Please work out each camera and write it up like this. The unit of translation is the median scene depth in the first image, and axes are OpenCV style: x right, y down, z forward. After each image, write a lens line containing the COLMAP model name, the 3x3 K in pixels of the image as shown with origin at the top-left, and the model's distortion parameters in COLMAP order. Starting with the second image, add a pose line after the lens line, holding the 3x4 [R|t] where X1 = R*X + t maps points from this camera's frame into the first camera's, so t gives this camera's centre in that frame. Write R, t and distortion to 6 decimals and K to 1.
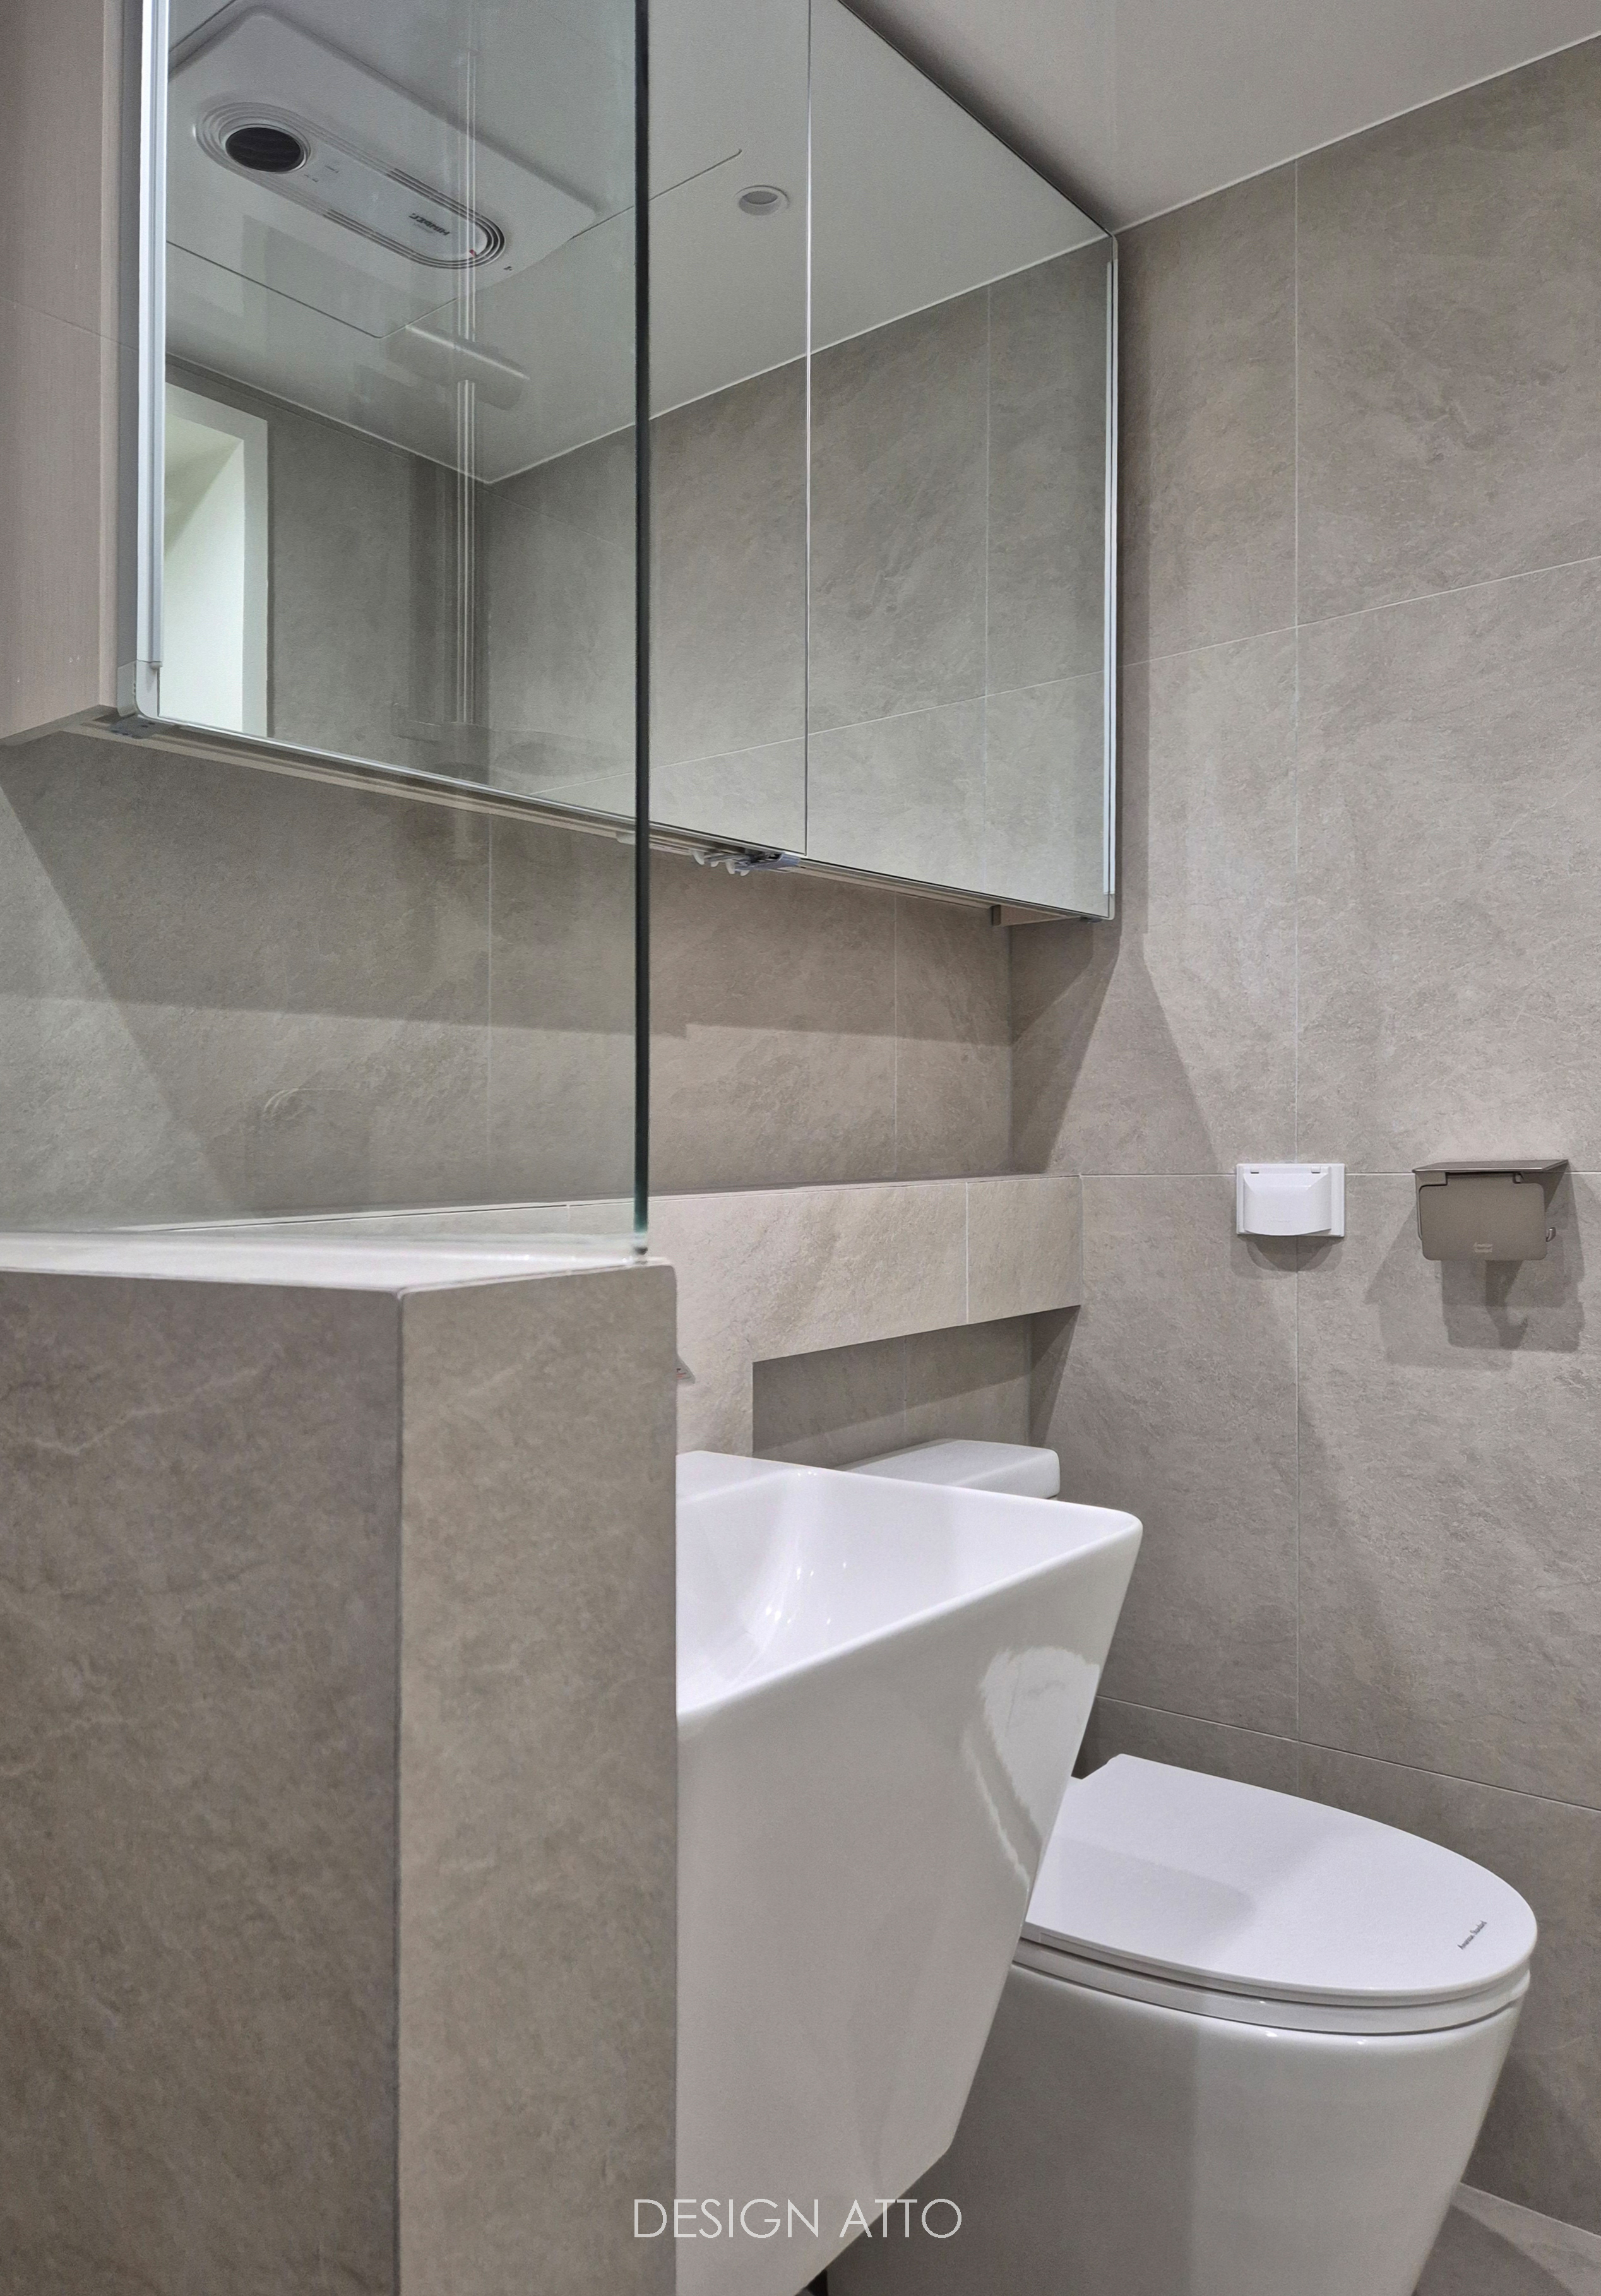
lens RADIAL K [[1574.4, 0, 801.0], [0, 1574.4, 1056.4], [0, 0, 1]] dist [0.038296, 0.001244]
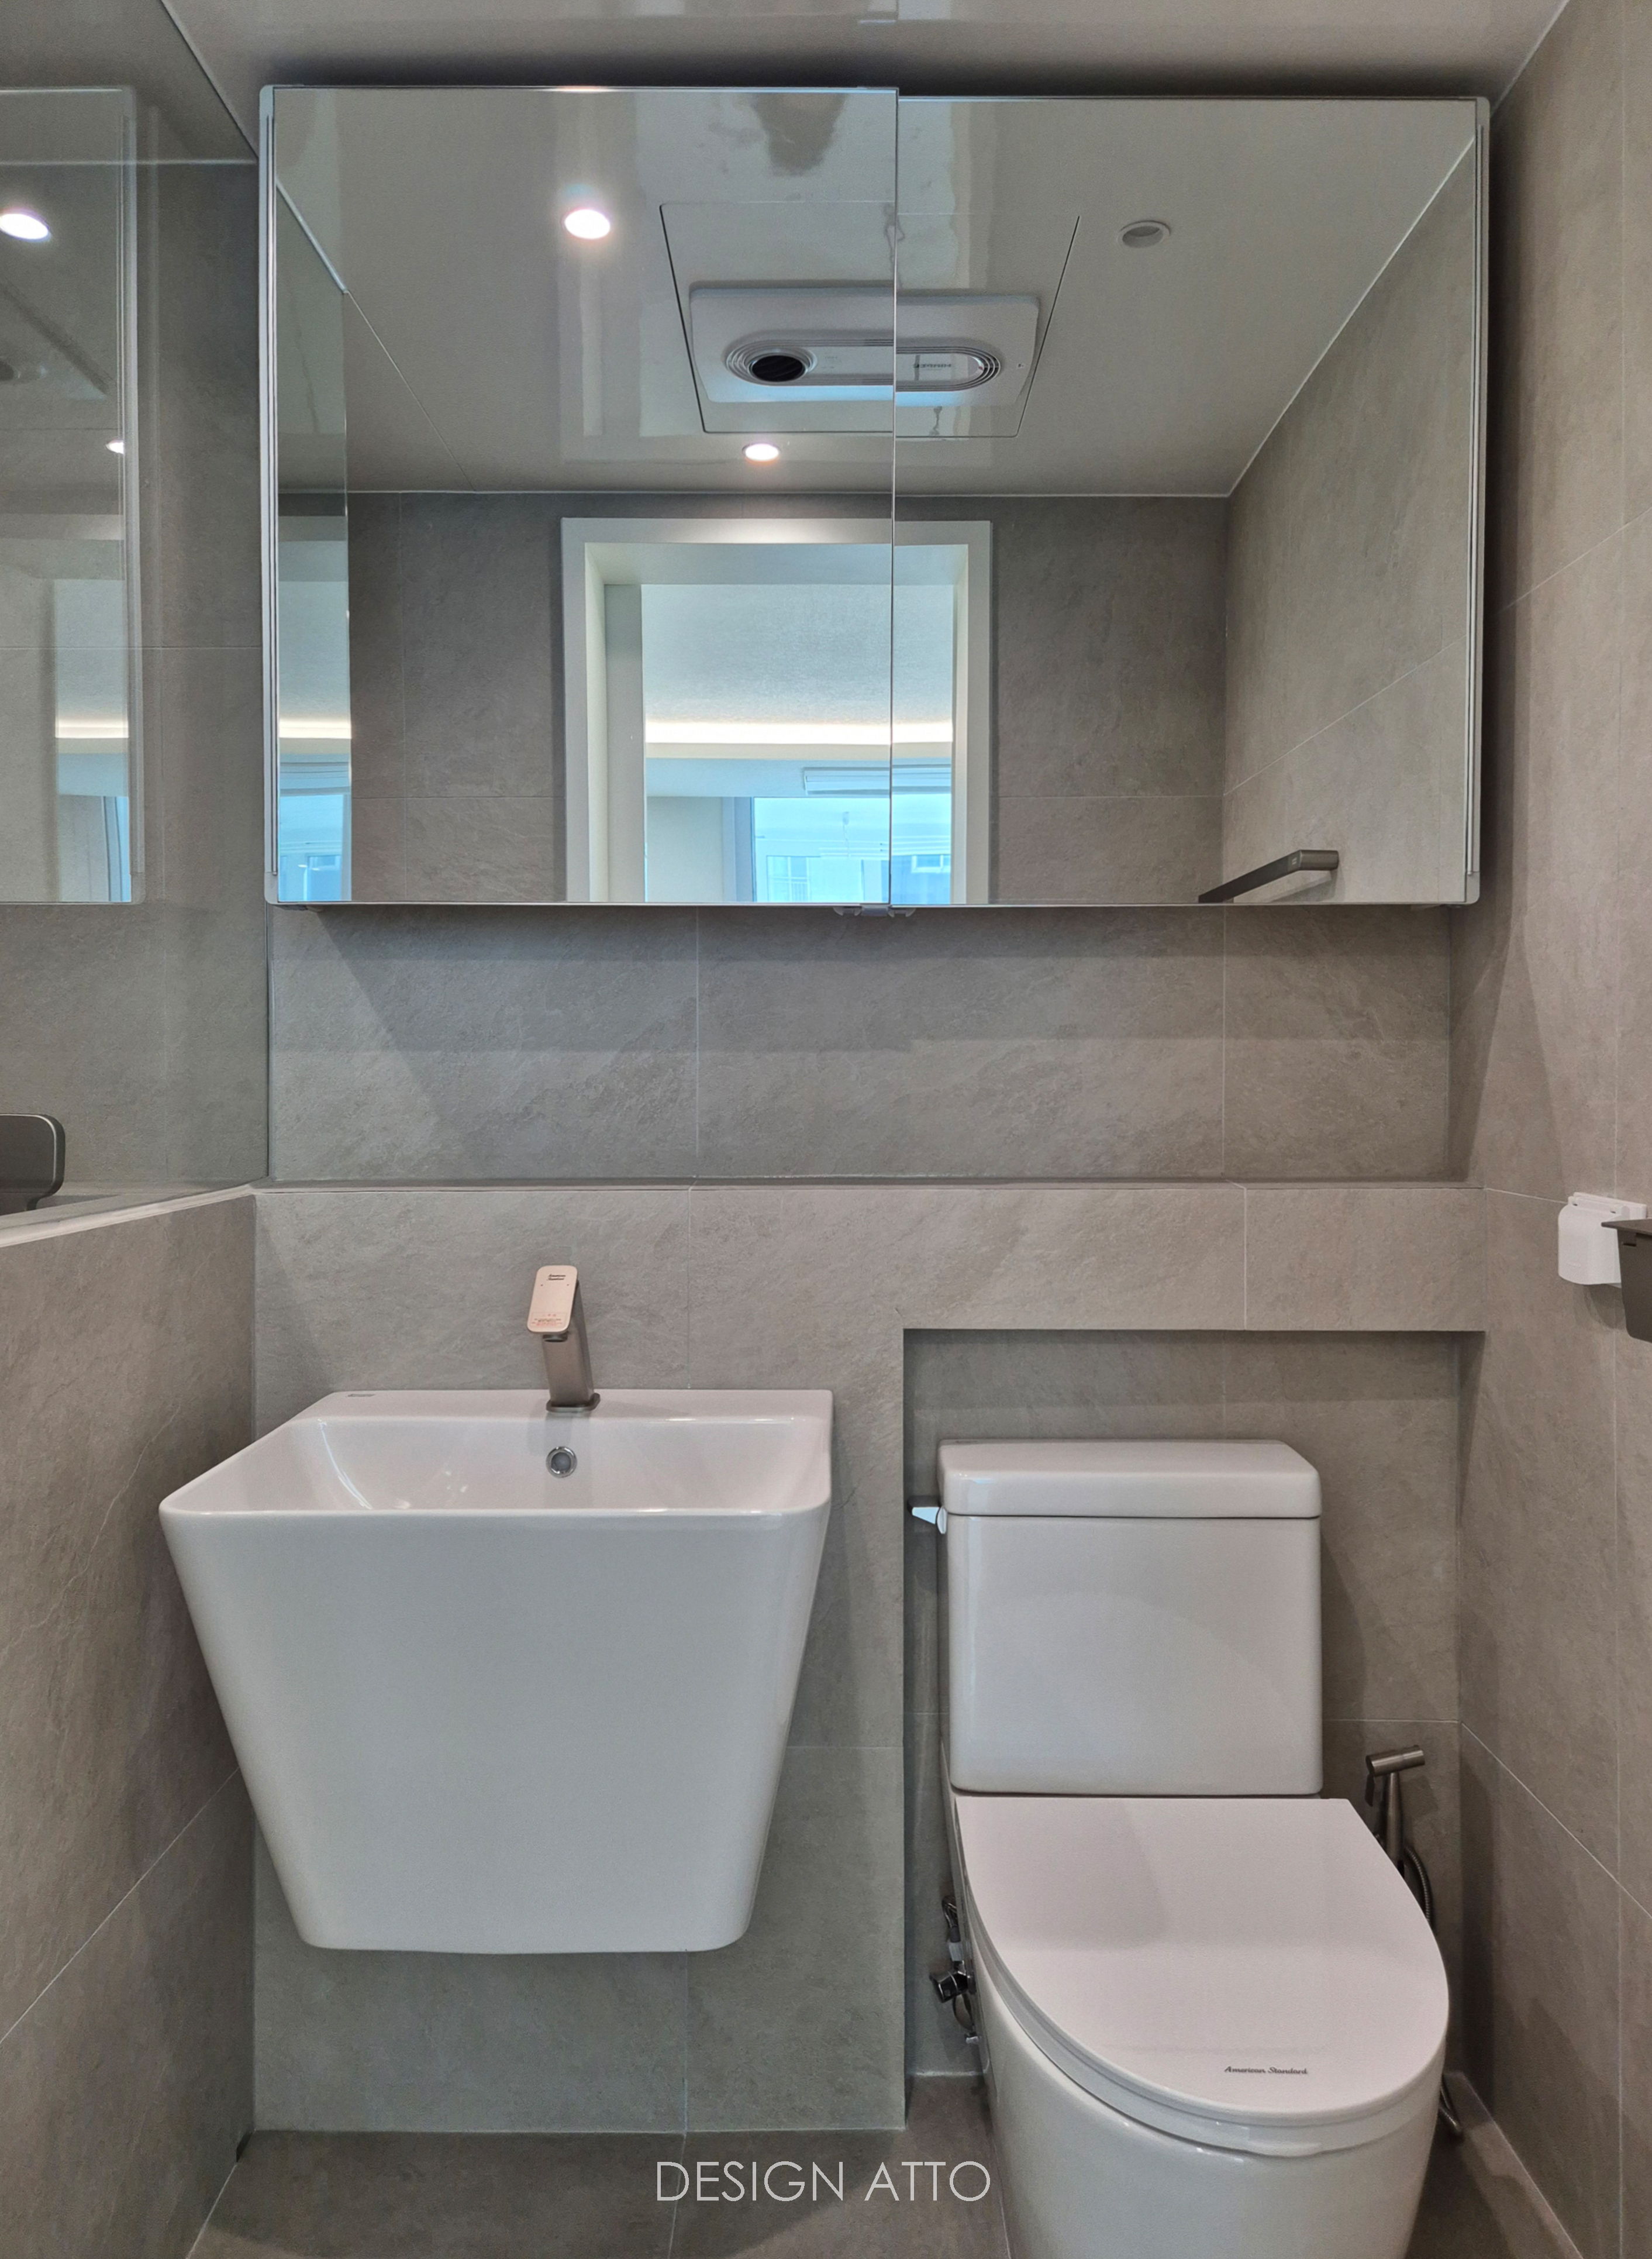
lens RADIAL K [[1471.9, 0, 851.6], [0, 1471.9, 1076.1], [0, 0, 1]] dist [0.047883, -0.014757]
pose [[0.652347, 0.025322, -0.757498, 0.666950], [0.028446, 0.997920, 0.057856, -0.053342], [0.757387, -0.059290, 0.650269, 0.213563]]
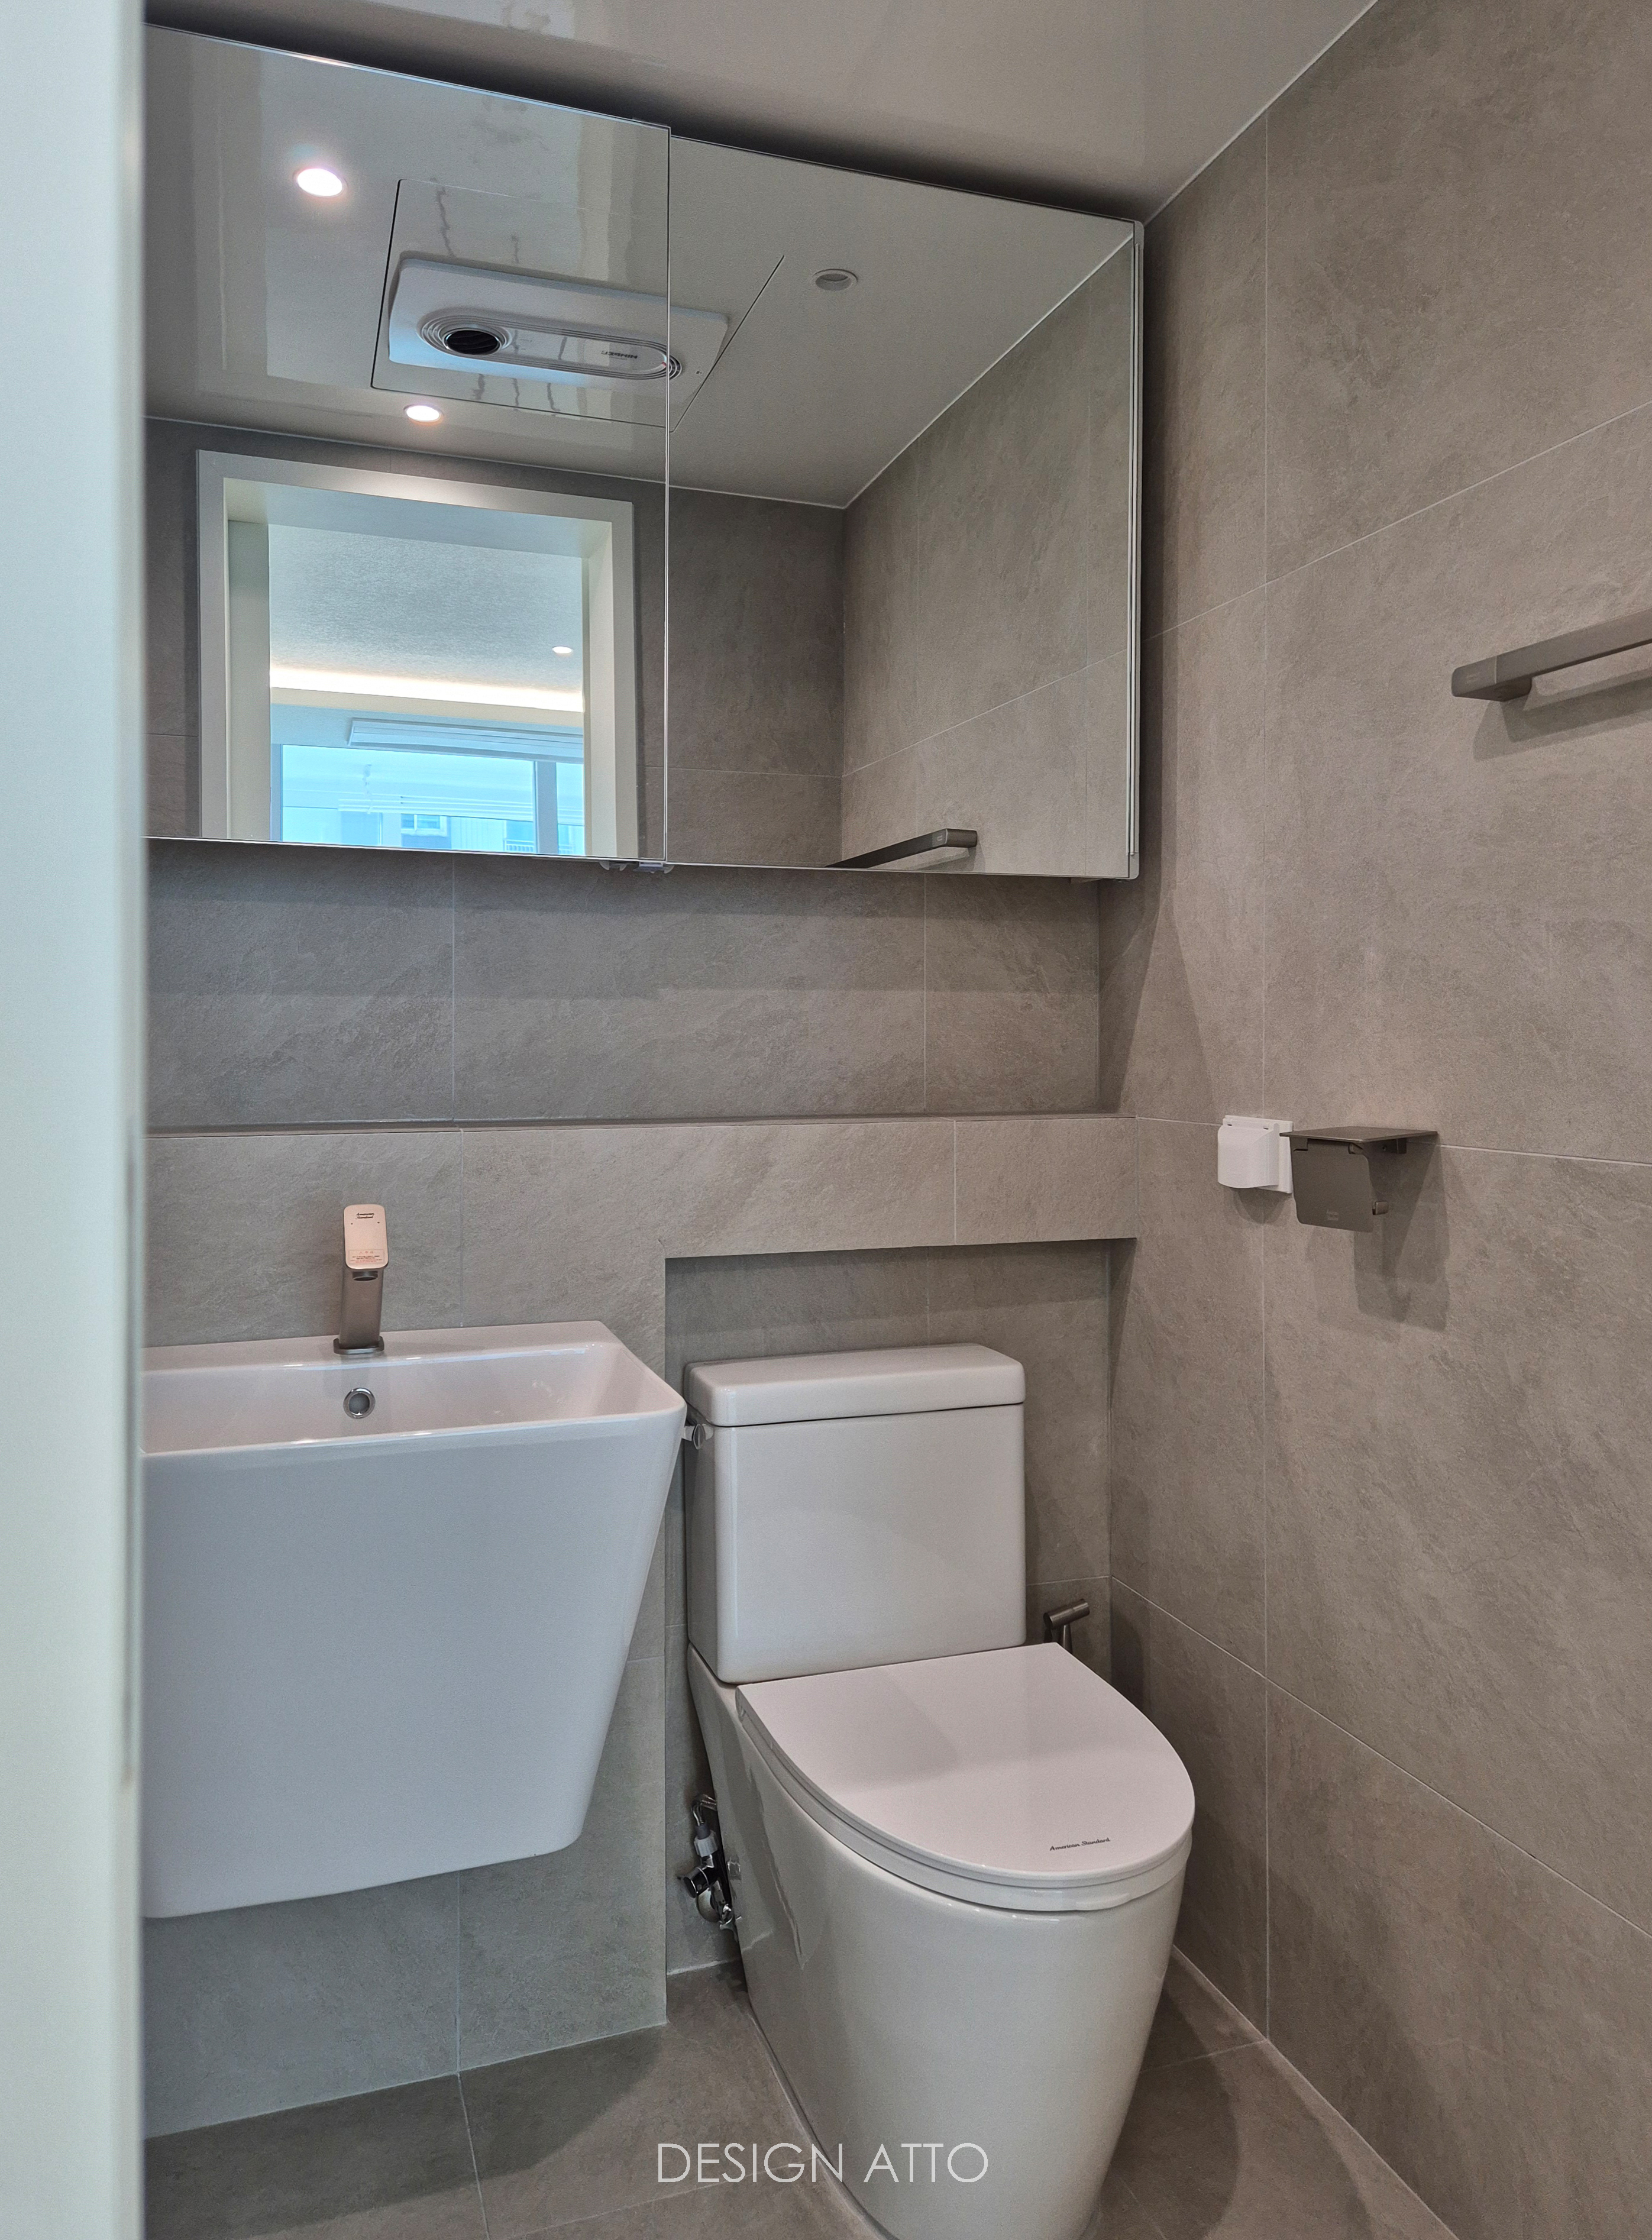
lens RADIAL K [[1473.4, 0, 806.0], [0, 1473.4, 1004.8], [0, 0, 1]] dist [0.051508, -0.000911]
pose [[0.856076, 0.009605, -0.516760, 0.578781], [0.010184, 0.999320, 0.035445, -0.043692], [0.516749, -0.035606, 0.855396, 0.036993]]
